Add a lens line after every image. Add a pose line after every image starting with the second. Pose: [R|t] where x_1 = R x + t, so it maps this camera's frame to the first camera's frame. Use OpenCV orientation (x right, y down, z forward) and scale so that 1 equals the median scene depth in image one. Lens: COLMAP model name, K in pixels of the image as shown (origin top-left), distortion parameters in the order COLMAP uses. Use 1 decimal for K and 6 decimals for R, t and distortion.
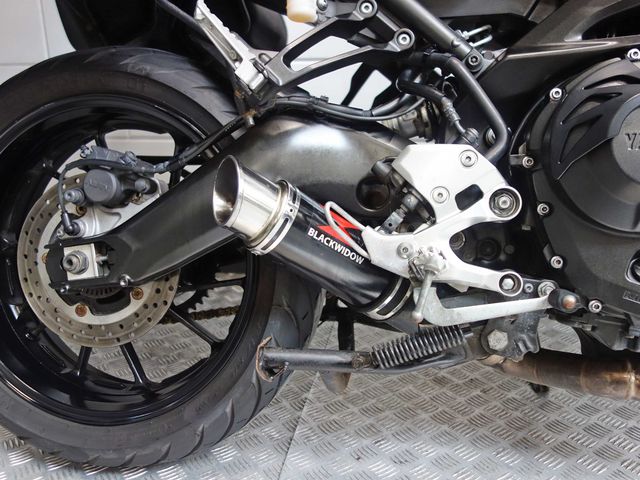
lens RADIAL K [[572.8, 0, 320.0], [0, 572.8, 240.0], [0, 0, 1]] dist [0.002298, 0.005978]
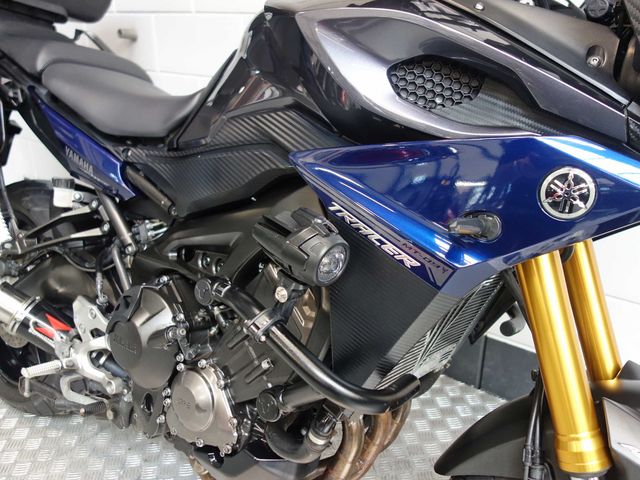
lens RADIAL K [[572.8, 0, 320.0], [0, 572.8, 240.0], [0, 0, 1]] dist [0.002298, 0.005978]
pose [[0.883925, 0.190447, -0.427092, 1.330049], [-0.144660, 0.979875, 0.137548, -0.590471], [0.444692, -0.059799, 0.893685, -0.217448]]
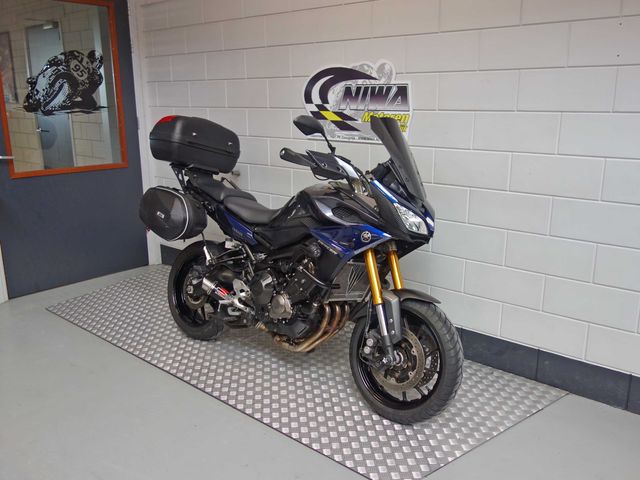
lens RADIAL K [[572.8, 0, 320.0], [0, 572.8, 240.0], [0, 0, 1]] dist [0.002298, 0.005978]
pose [[0.856859, 0.133524, -0.497960, 2.783244], [-0.148532, 0.988861, 0.009571, -0.566064], [0.493691, 0.065762, 0.867147, -2.574888]]
